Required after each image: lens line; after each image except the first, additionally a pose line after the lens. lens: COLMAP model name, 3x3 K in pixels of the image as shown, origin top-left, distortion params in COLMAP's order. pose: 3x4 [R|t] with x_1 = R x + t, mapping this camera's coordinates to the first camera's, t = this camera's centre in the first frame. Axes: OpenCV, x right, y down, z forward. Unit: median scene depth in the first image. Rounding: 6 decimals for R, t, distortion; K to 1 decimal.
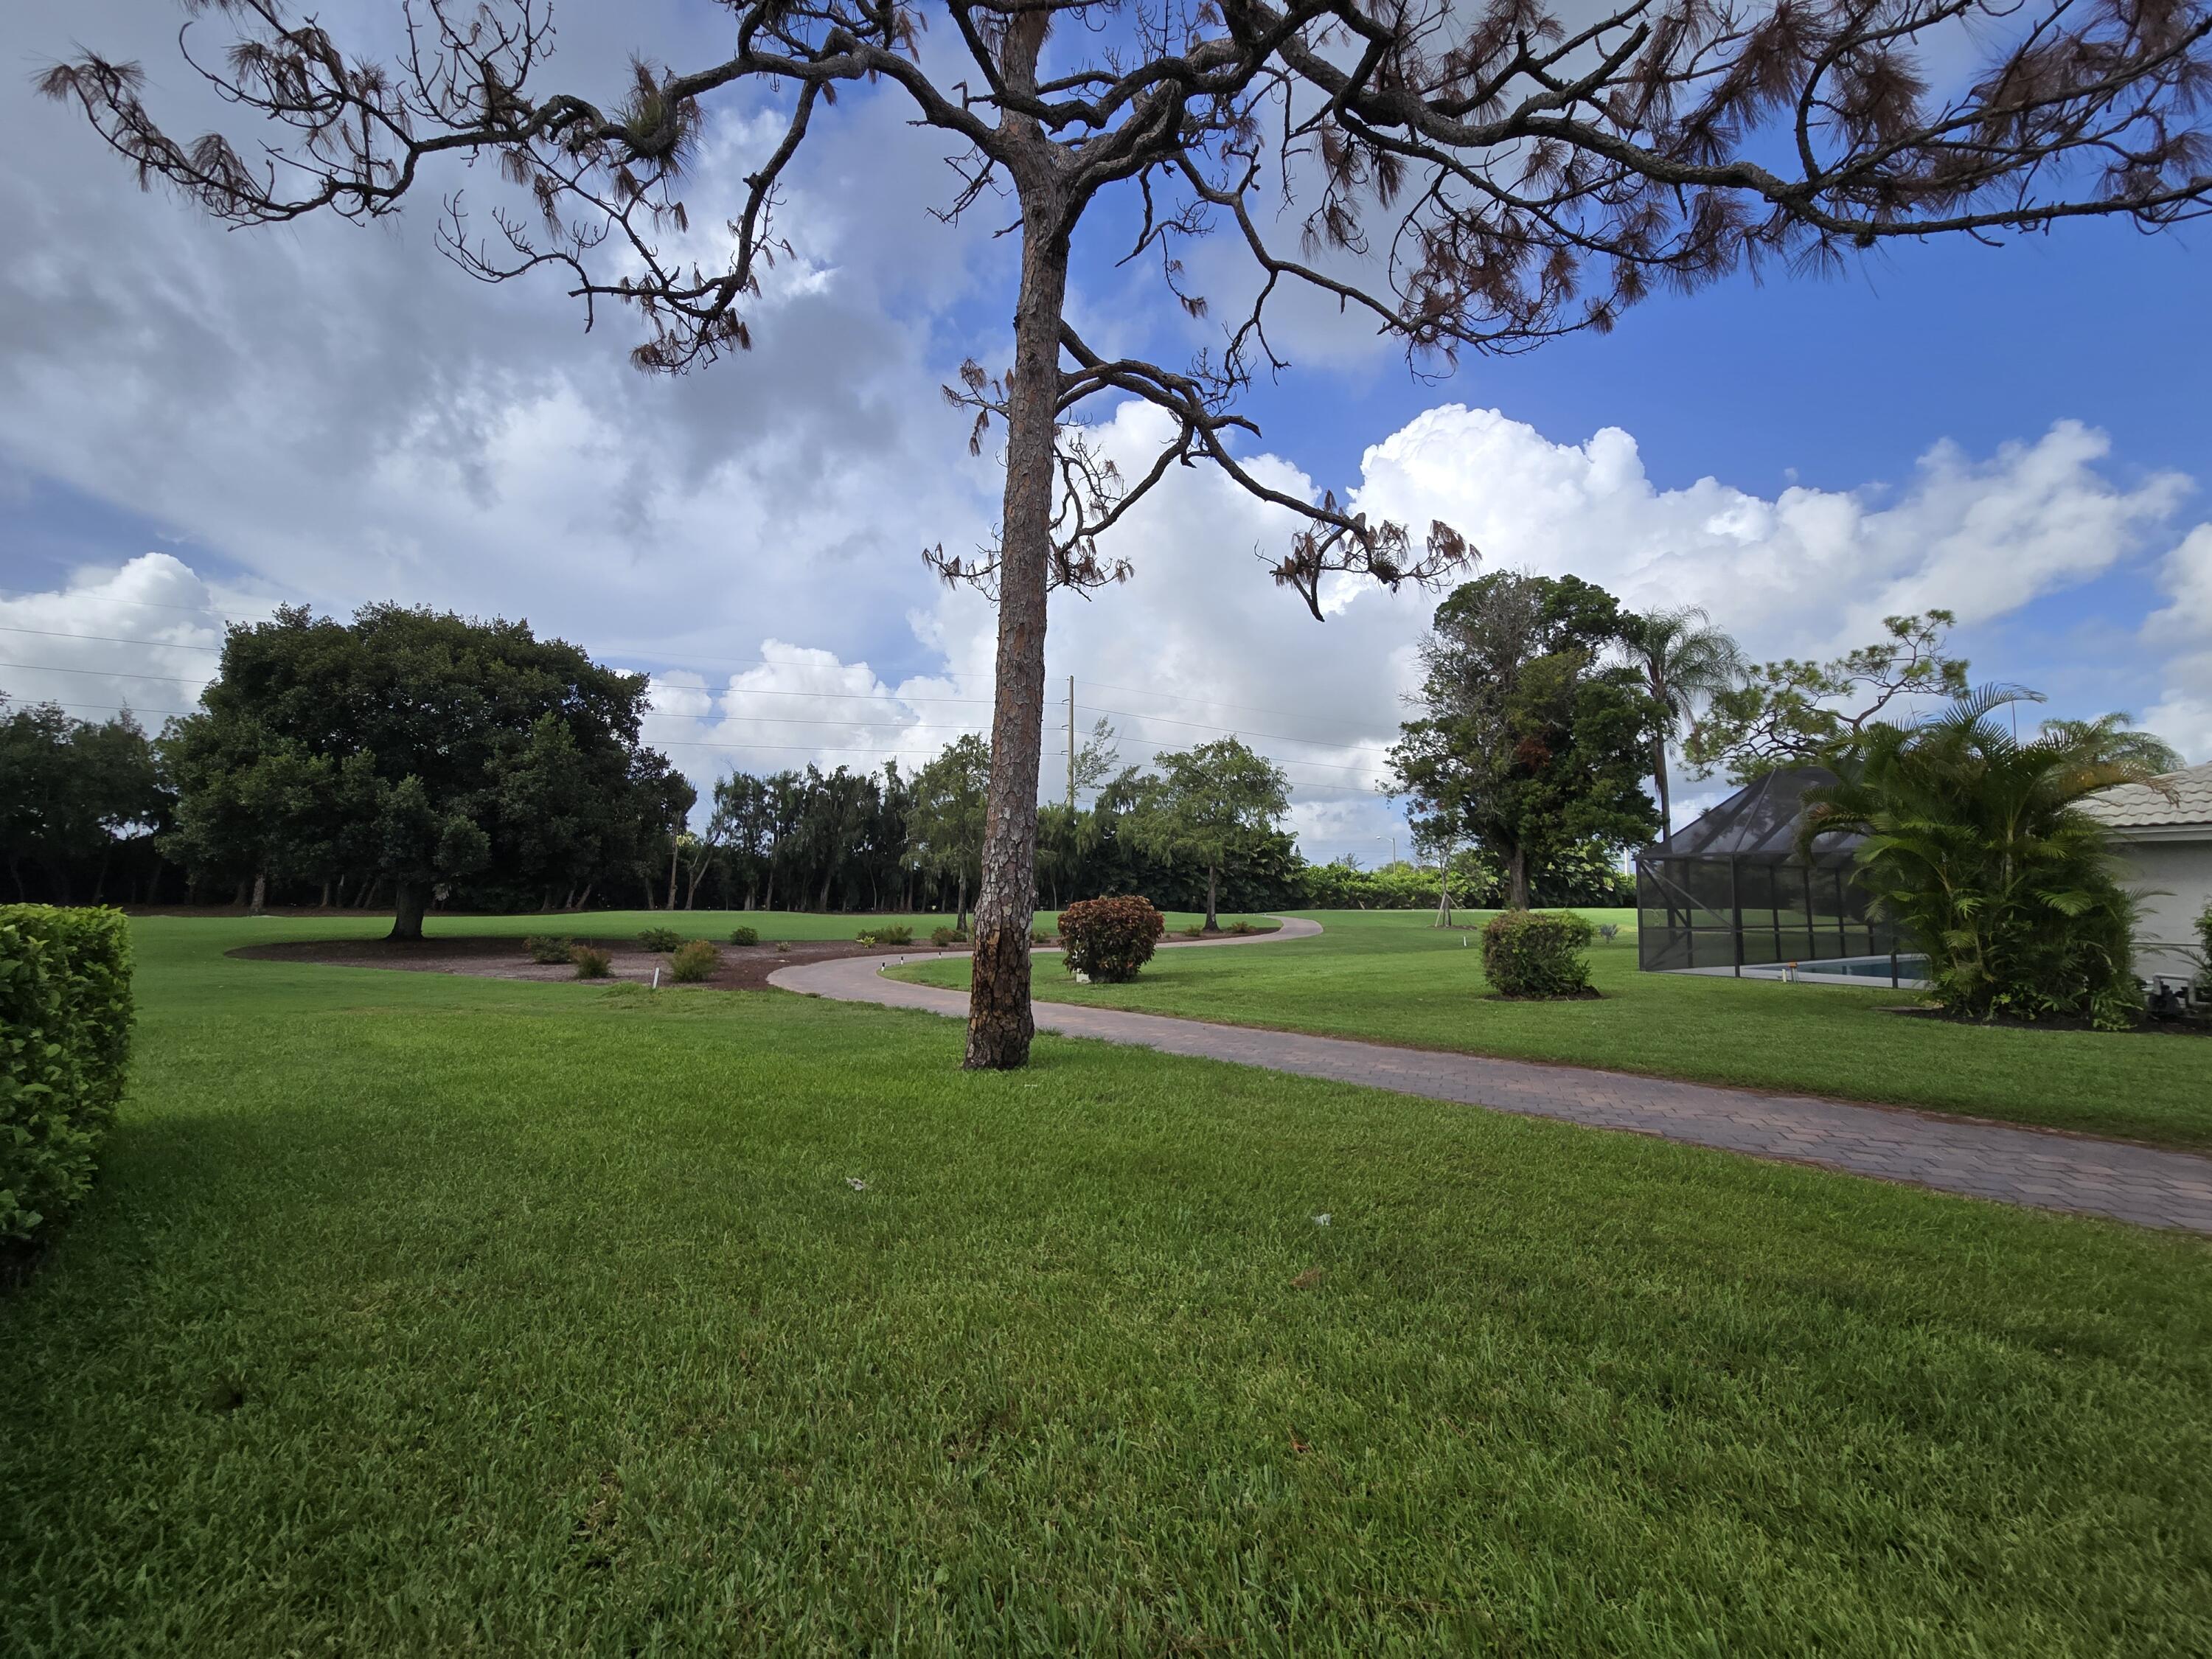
lens RADIAL K [[907.7, 0, 1116.8], [0, 907.7, 833.4], [0, 0, 1]] dist [-0.004528, 0.002164]
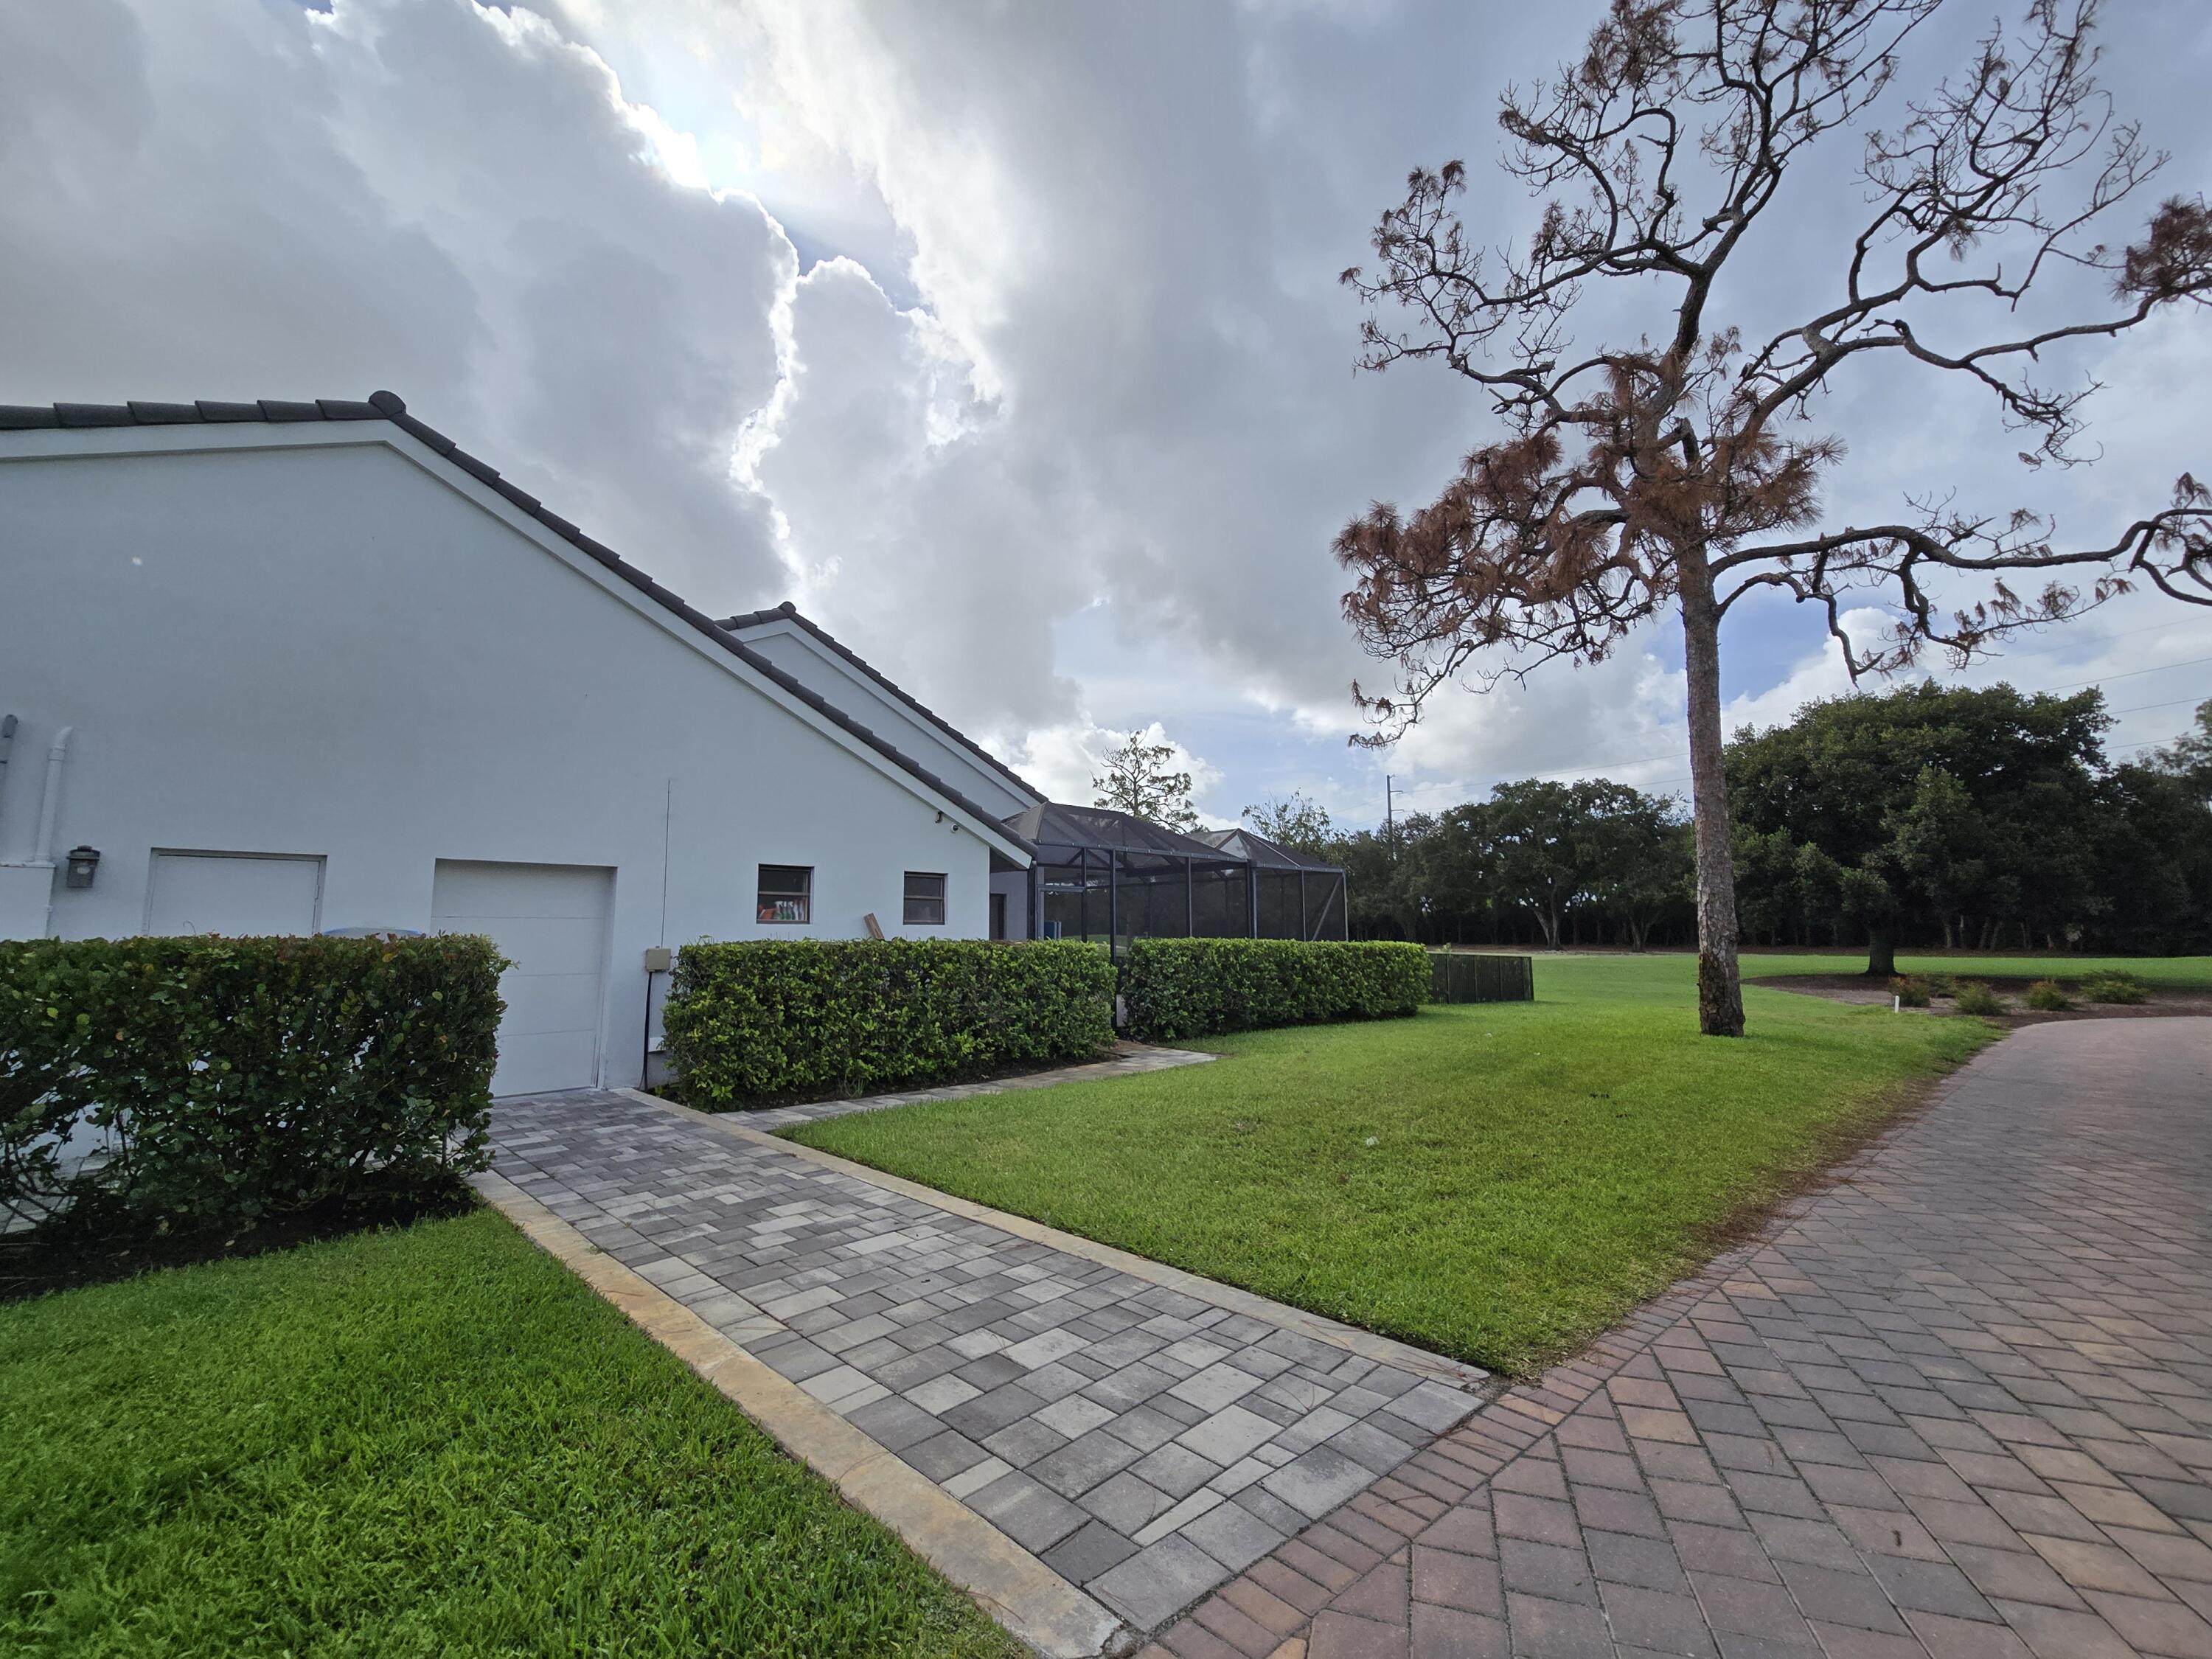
lens RADIAL K [[907.7, 0, 1112.2], [0, 907.7, 815.9], [0, 0, 1]] dist [-0.004528, 0.002164]
pose [[0.055251, -0.142276, -0.988284, 0.337228], [0.076117, 0.987516, -0.137910, -0.000358], [0.995567, -0.067605, 0.065391, -0.045318]]
